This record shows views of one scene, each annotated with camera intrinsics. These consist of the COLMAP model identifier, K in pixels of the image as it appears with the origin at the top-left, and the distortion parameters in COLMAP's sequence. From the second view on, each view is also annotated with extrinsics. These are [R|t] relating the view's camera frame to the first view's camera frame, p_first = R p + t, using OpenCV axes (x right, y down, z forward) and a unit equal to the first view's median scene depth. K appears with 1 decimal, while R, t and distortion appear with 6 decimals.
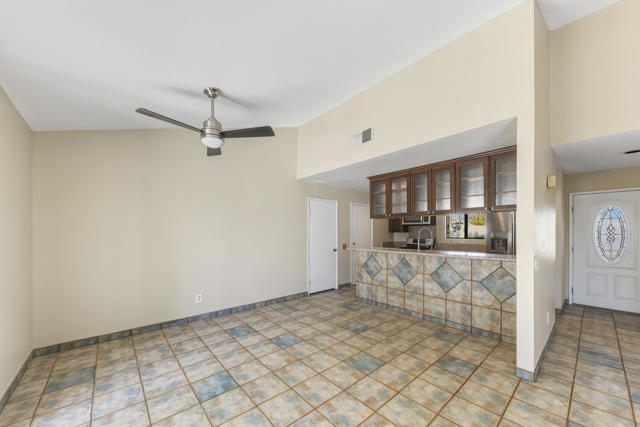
lens RADIAL K [[249.8, 0, 323.4], [0, 249.8, 228.5], [0, 0, 1]] dist [0.003421, 0.000149]
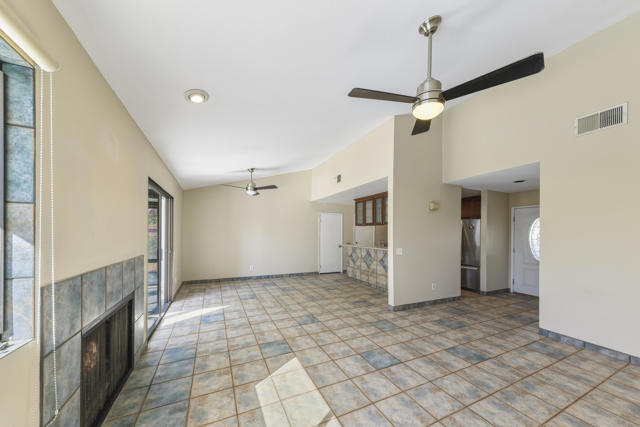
lens RADIAL K [[225.8, 0, 325.9], [0, 225.8, 221.8], [0, 0, 1]] dist [-0.013312, -0.000147]
pose [[0.968548, 0.007171, -0.248724, 0.423390], [-0.019546, 0.998689, -0.047319, 0.007782], [0.248058, 0.050693, 0.967418, -0.474585]]
